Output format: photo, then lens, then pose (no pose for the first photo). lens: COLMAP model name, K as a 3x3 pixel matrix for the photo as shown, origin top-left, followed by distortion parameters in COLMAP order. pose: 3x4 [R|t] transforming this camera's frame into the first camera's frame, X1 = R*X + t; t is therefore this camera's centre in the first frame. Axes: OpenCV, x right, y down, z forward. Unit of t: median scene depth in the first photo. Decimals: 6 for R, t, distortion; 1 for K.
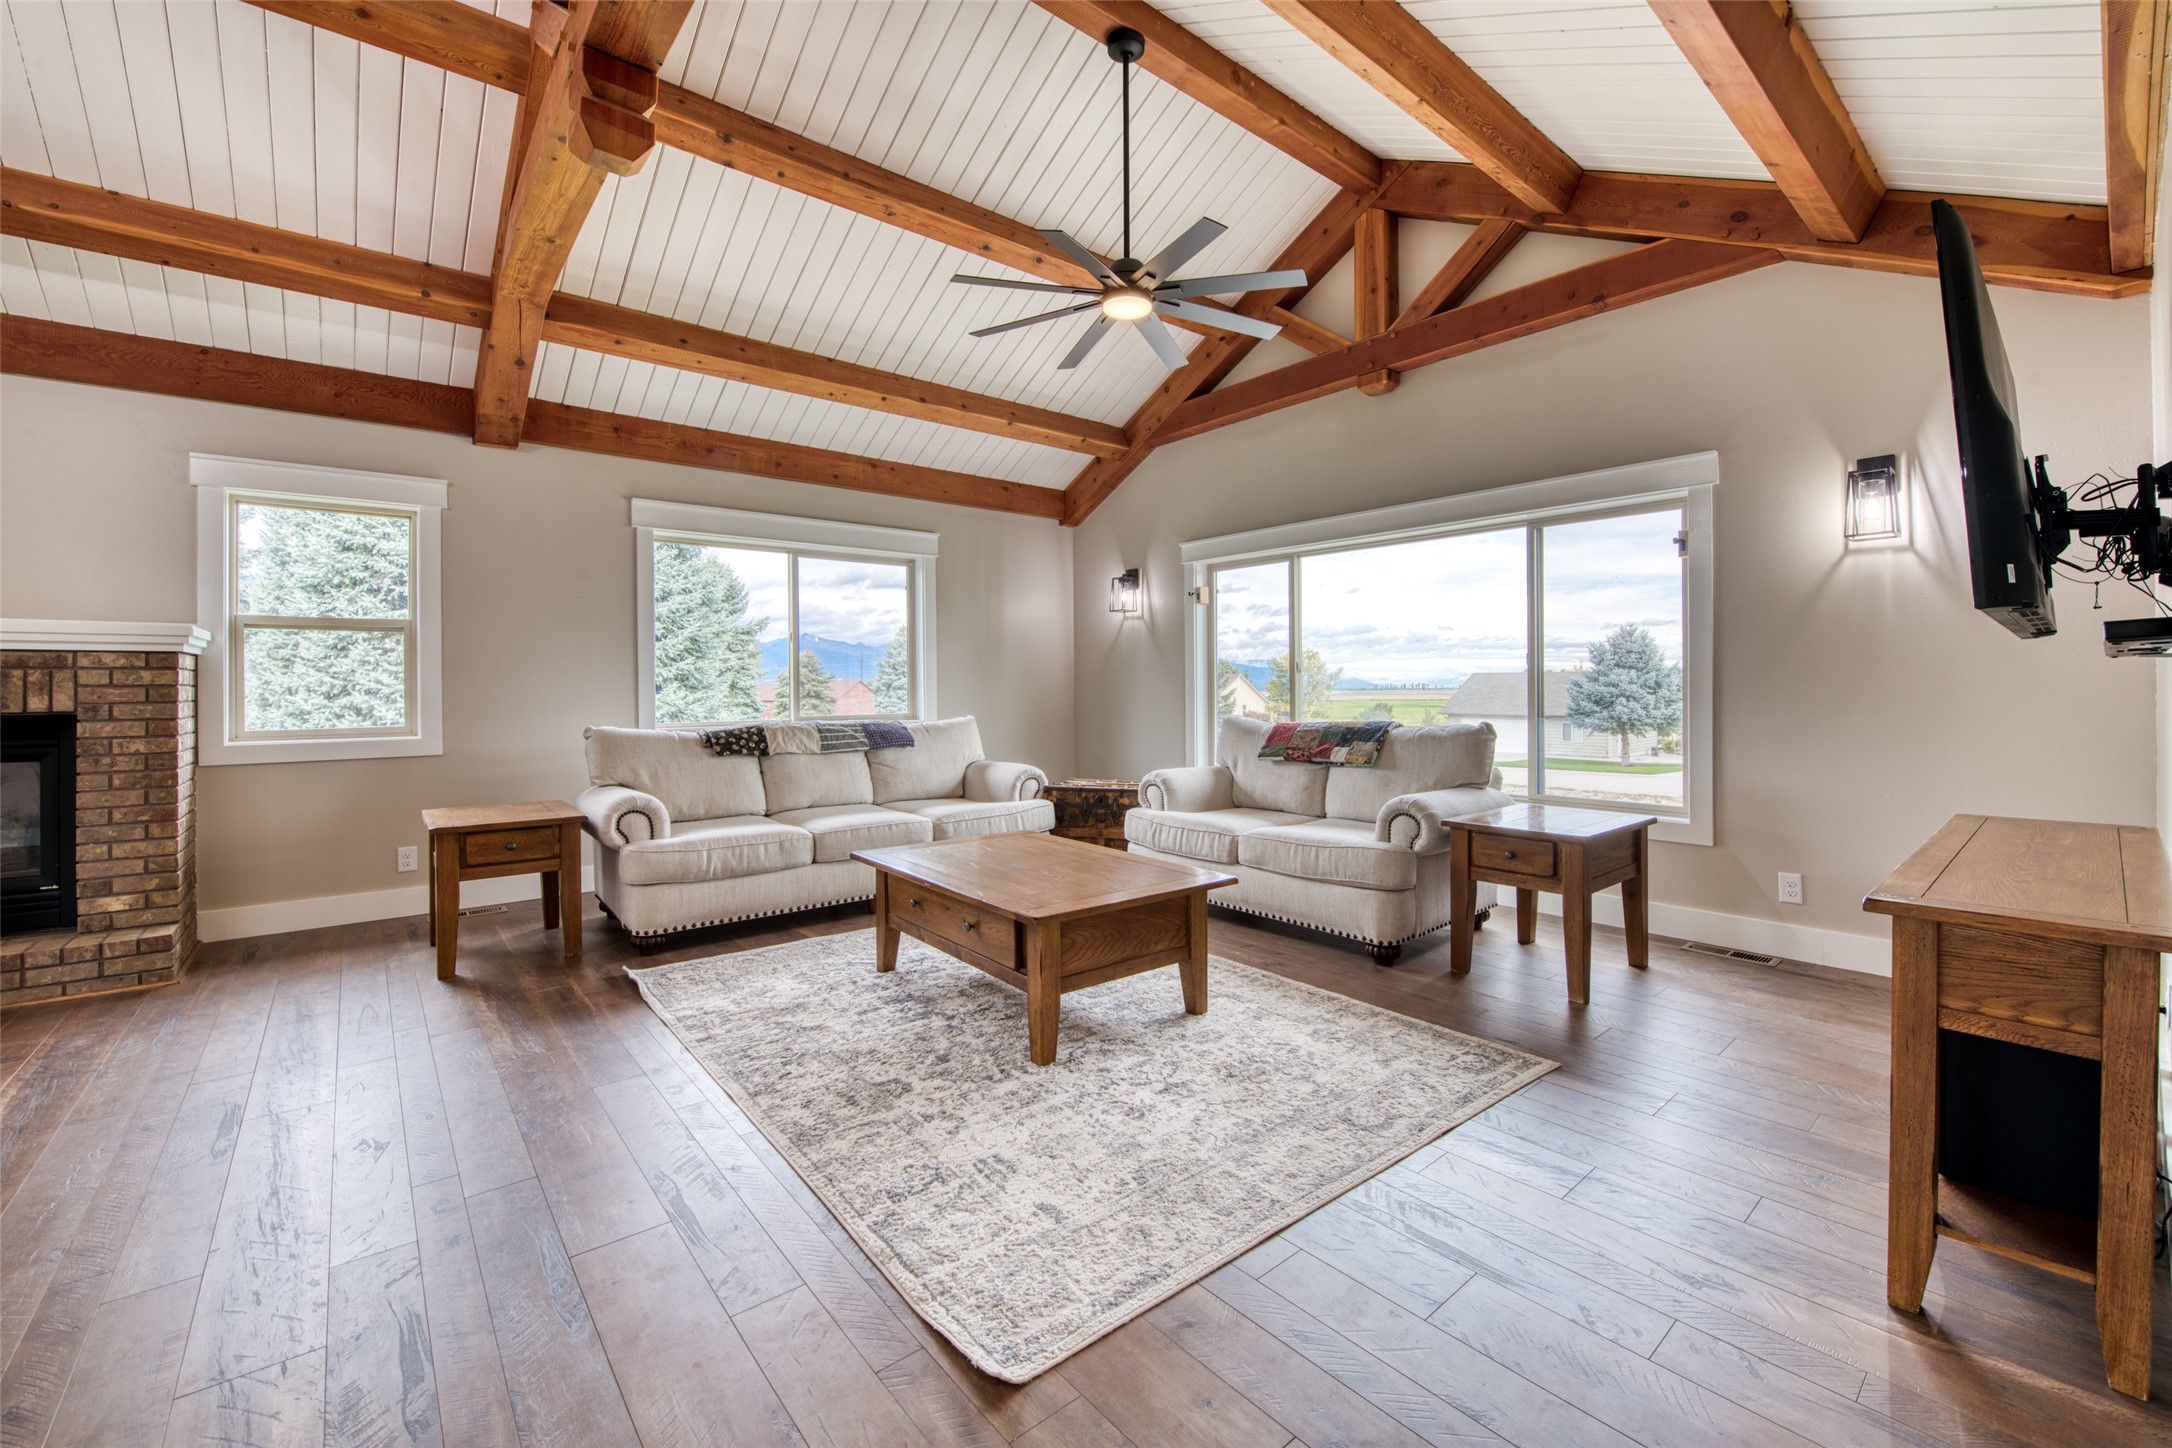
lens RADIAL K [[869.7, 0, 1091.6], [0, 869.7, 688.9], [0, 0, 1]] dist [-0.017917, -0.000359]
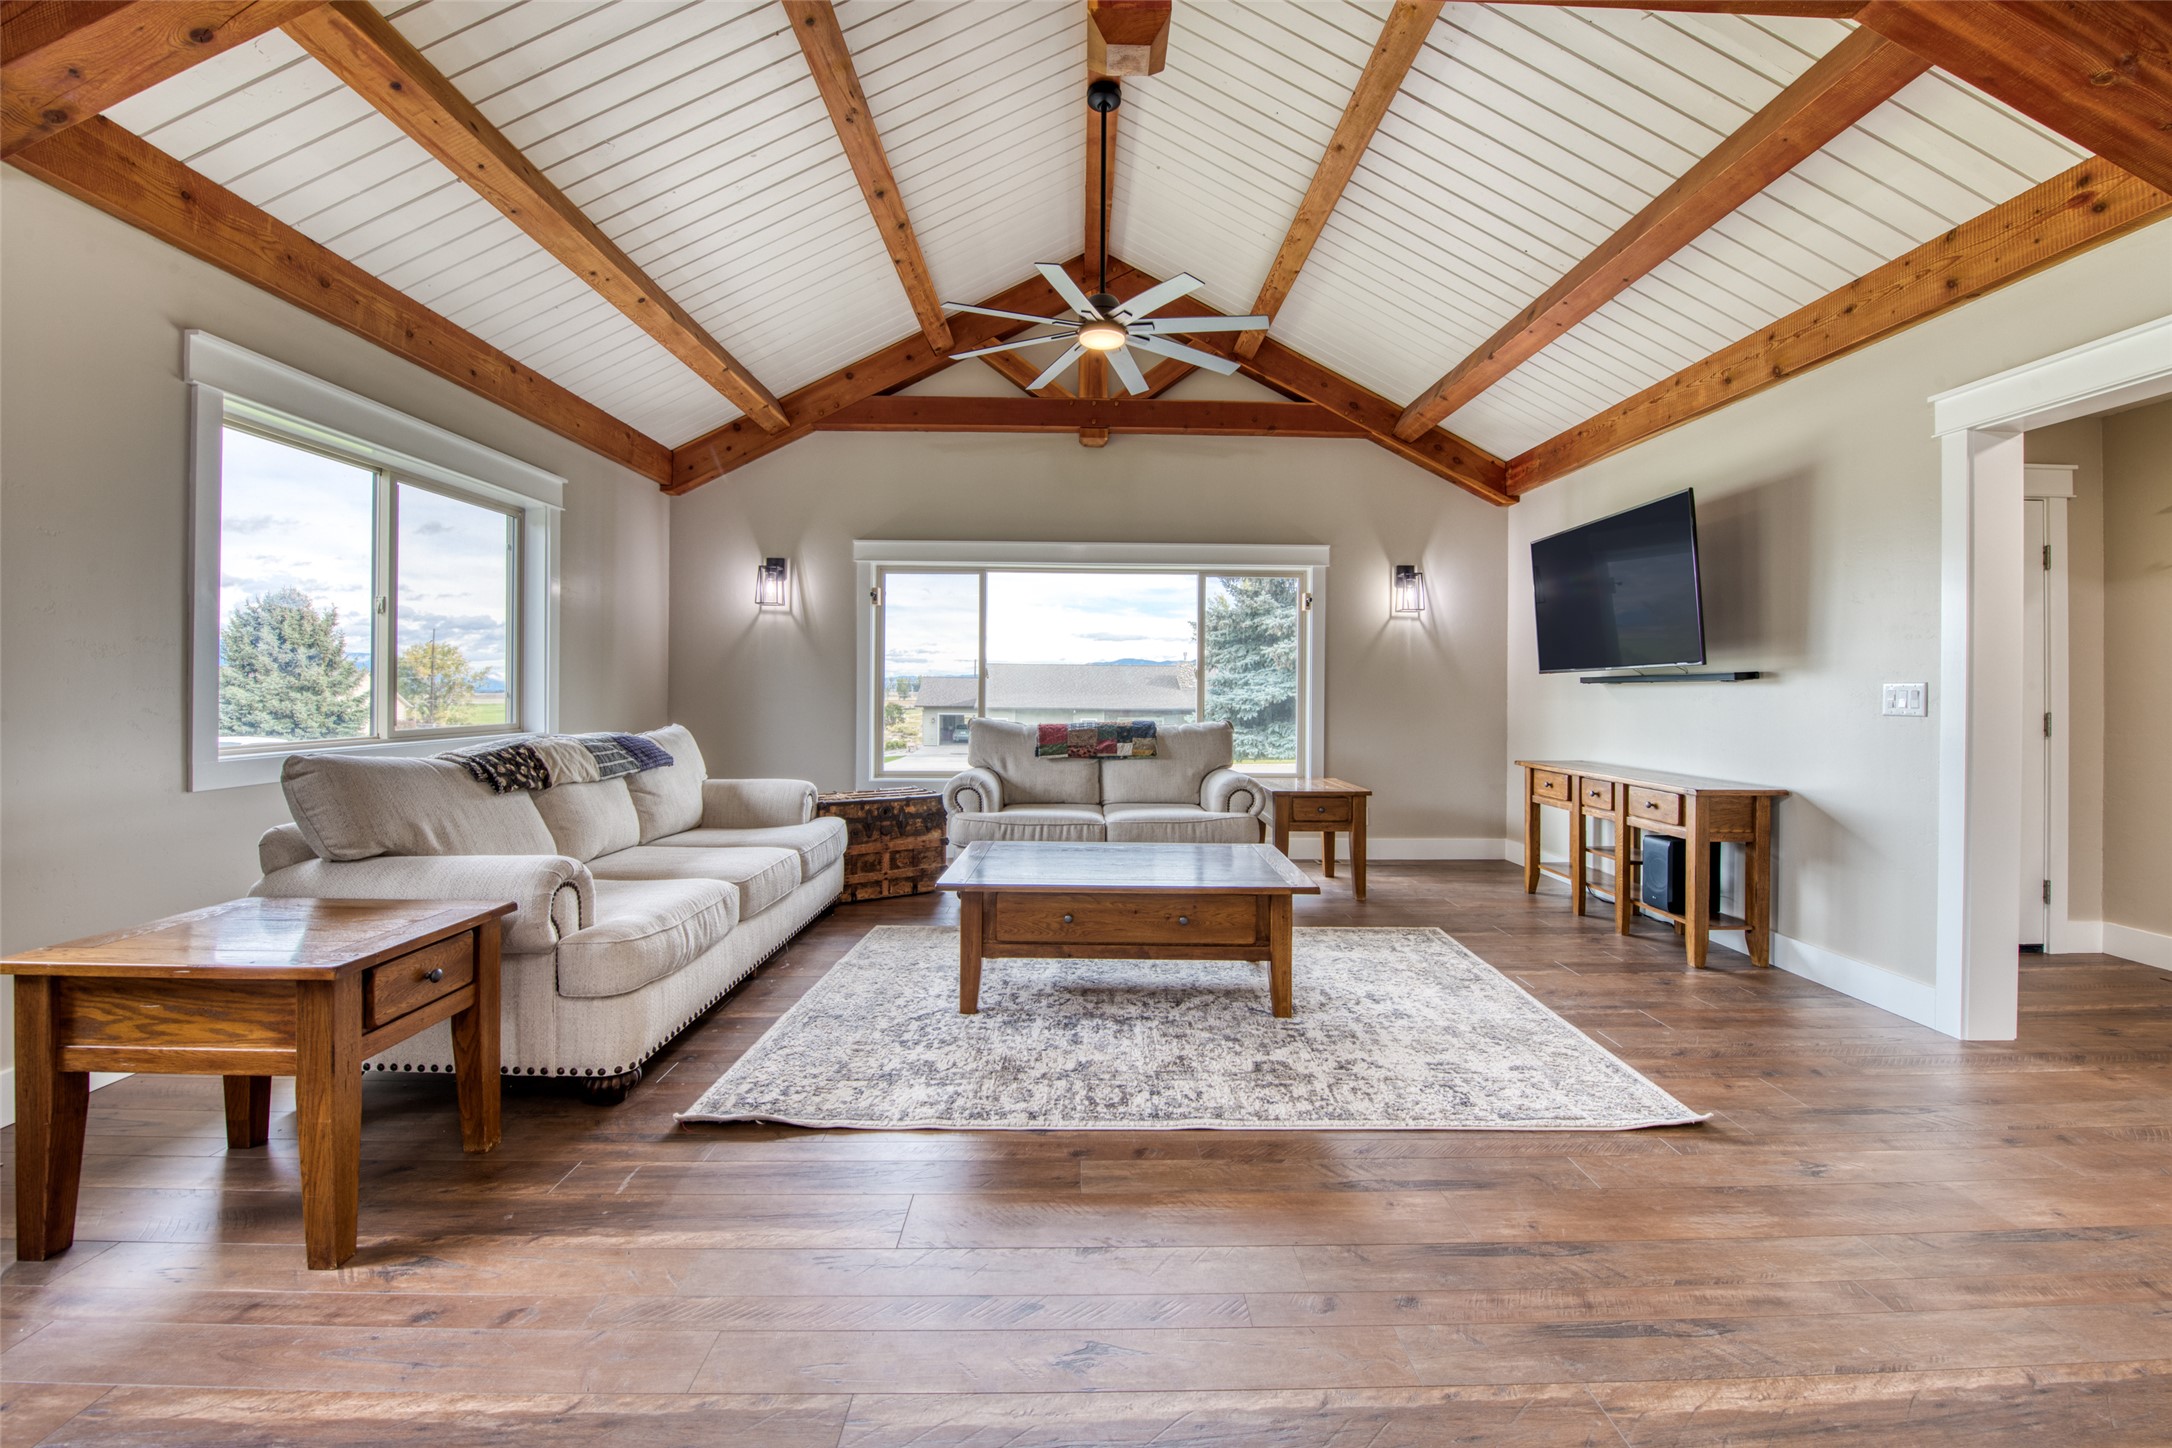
lens RADIAL K [[883.2, 0, 1085.3], [0, 883.2, 682.4], [0, 0, 1]] dist [-0.019751, -0.000395]
pose [[0.633256, 0.016466, 0.773768, -0.591290], [-0.007744, 0.999858, -0.014940, 0.002256], [-0.773904, 0.003469, 0.633293, 0.234827]]
